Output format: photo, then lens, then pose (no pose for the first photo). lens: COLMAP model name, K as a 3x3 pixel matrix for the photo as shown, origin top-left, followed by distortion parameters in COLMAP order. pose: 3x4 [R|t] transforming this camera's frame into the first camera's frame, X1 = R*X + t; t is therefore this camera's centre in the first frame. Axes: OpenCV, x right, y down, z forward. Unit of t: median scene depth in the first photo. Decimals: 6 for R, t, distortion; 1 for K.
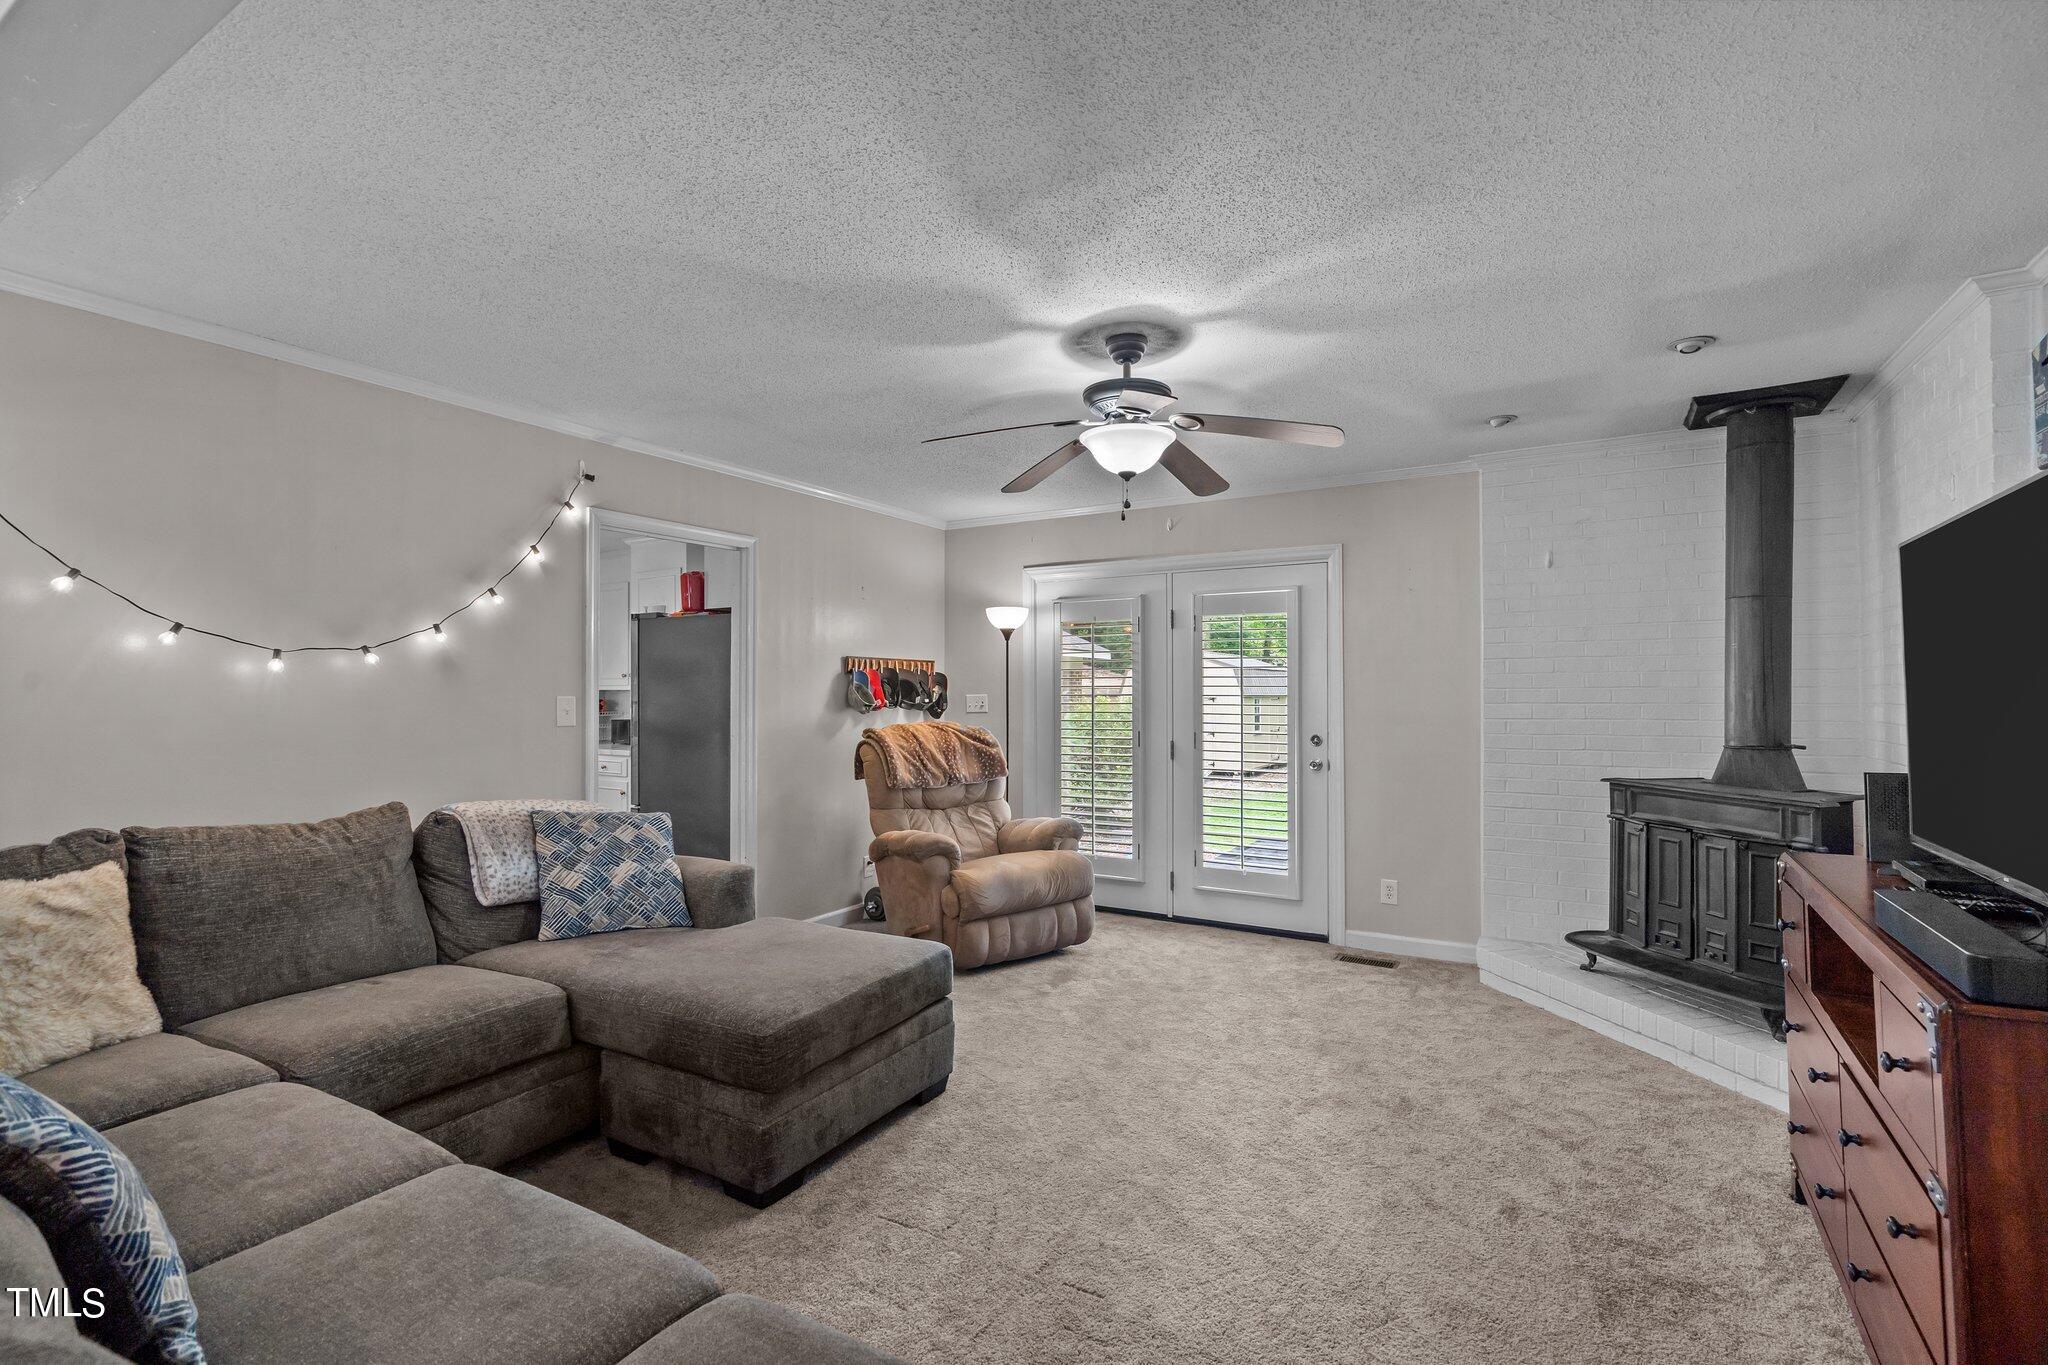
lens RADIAL K [[937.8, 0, 1028.1], [0, 937.8, 678.1], [0, 0, 1]] dist [0.002030, 0.000384]
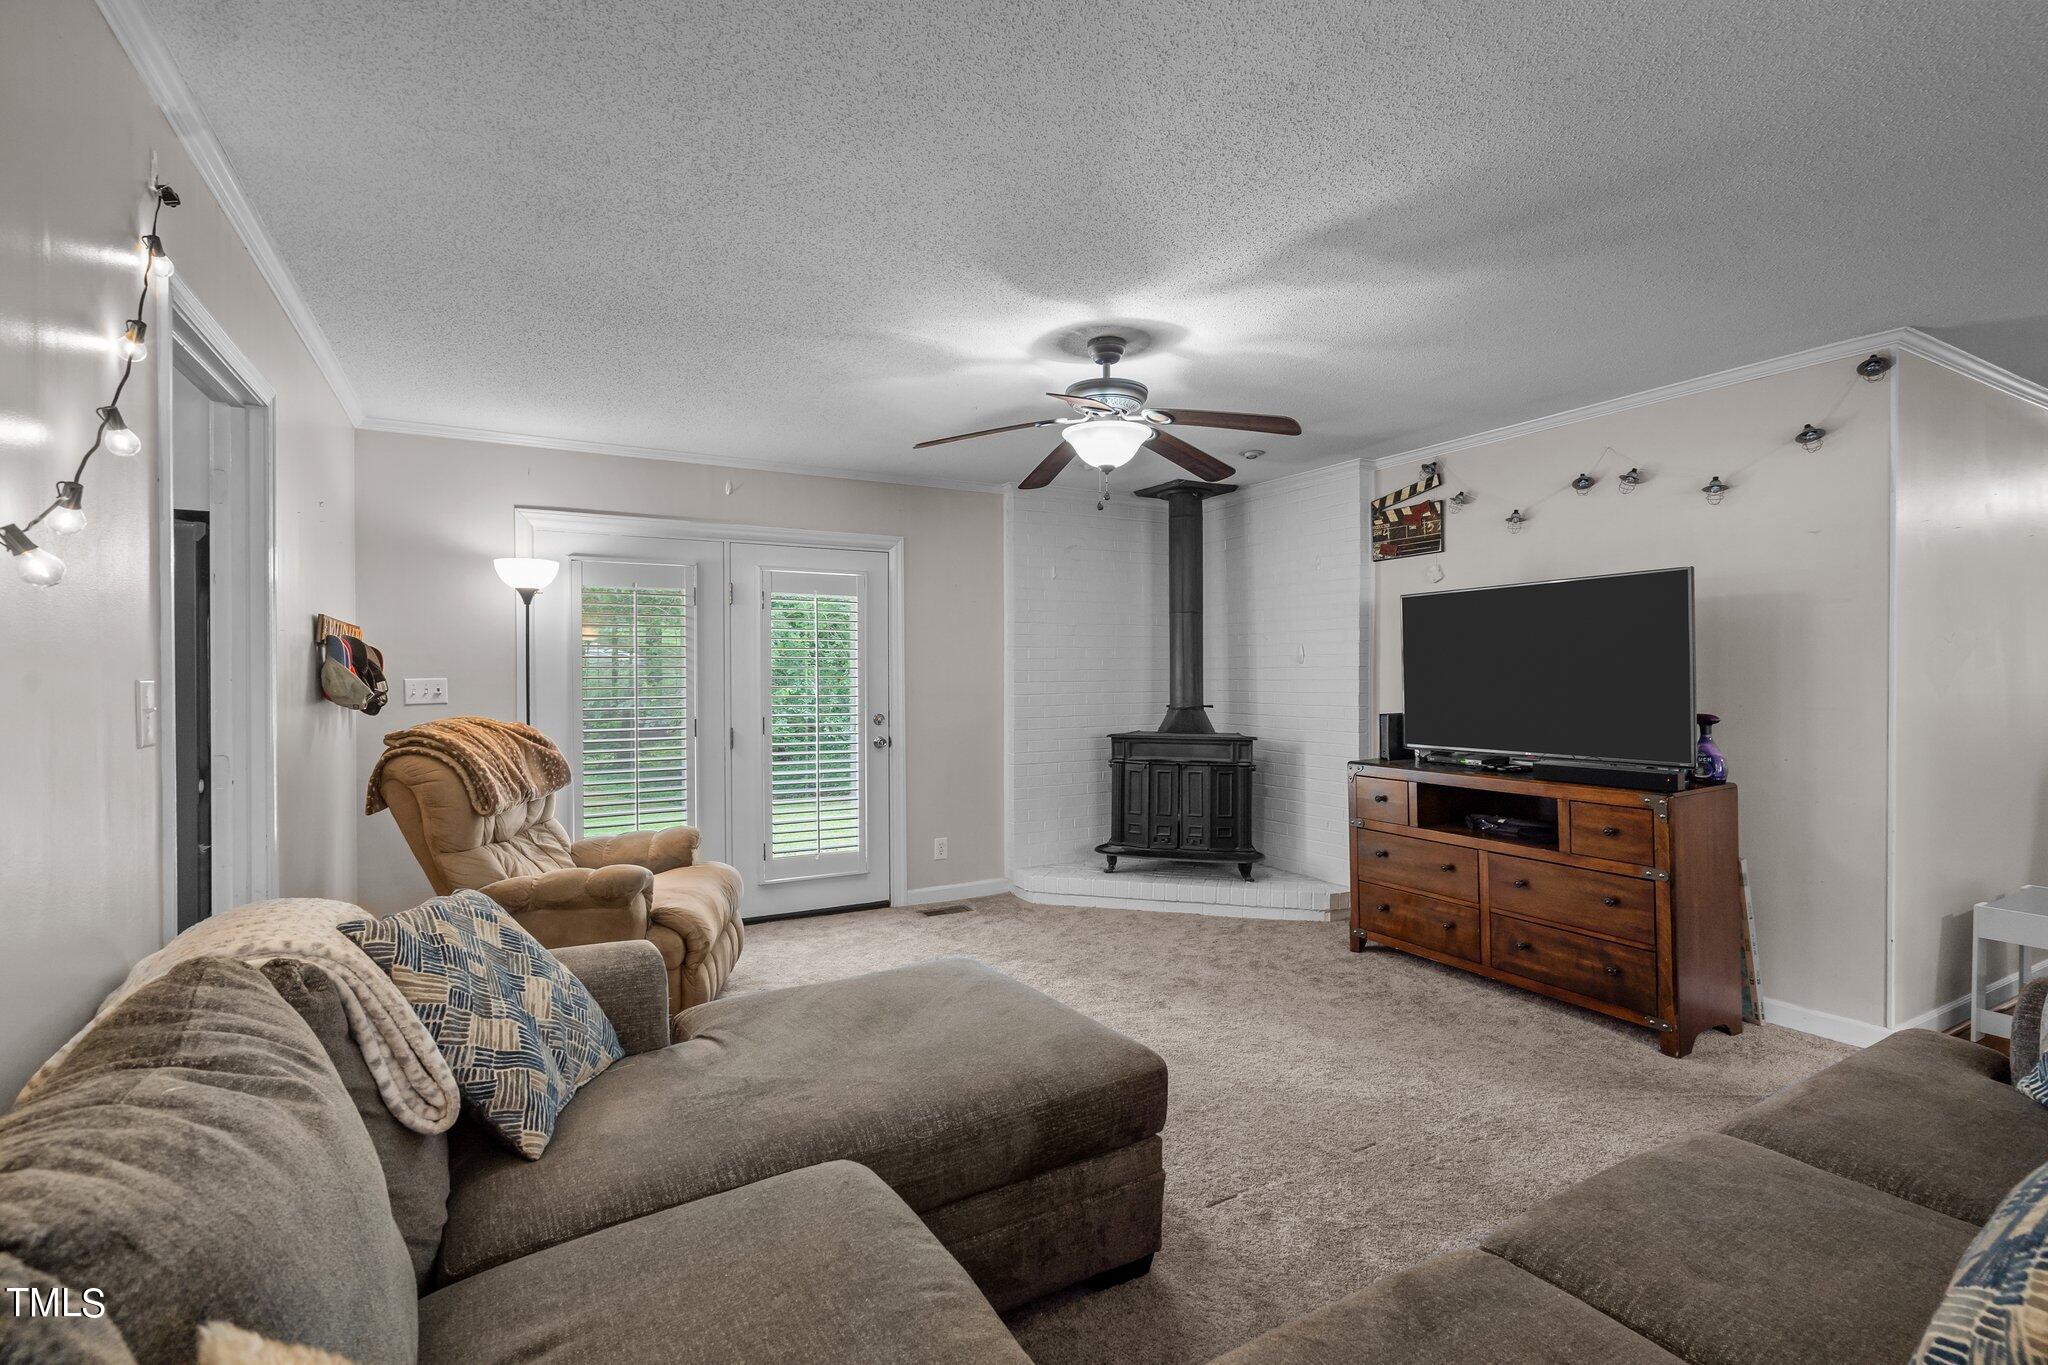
lens RADIAL K [[937.8, 0, 1026.1], [0, 937.8, 683.4], [0, 0, 1]] dist [0.002030, 0.000384]
pose [[0.496432, -0.009507, 0.868023, -0.625859], [-0.009239, 0.999826, 0.016235, 0.008205], [-0.868026, -0.016080, 0.496258, 0.391118]]
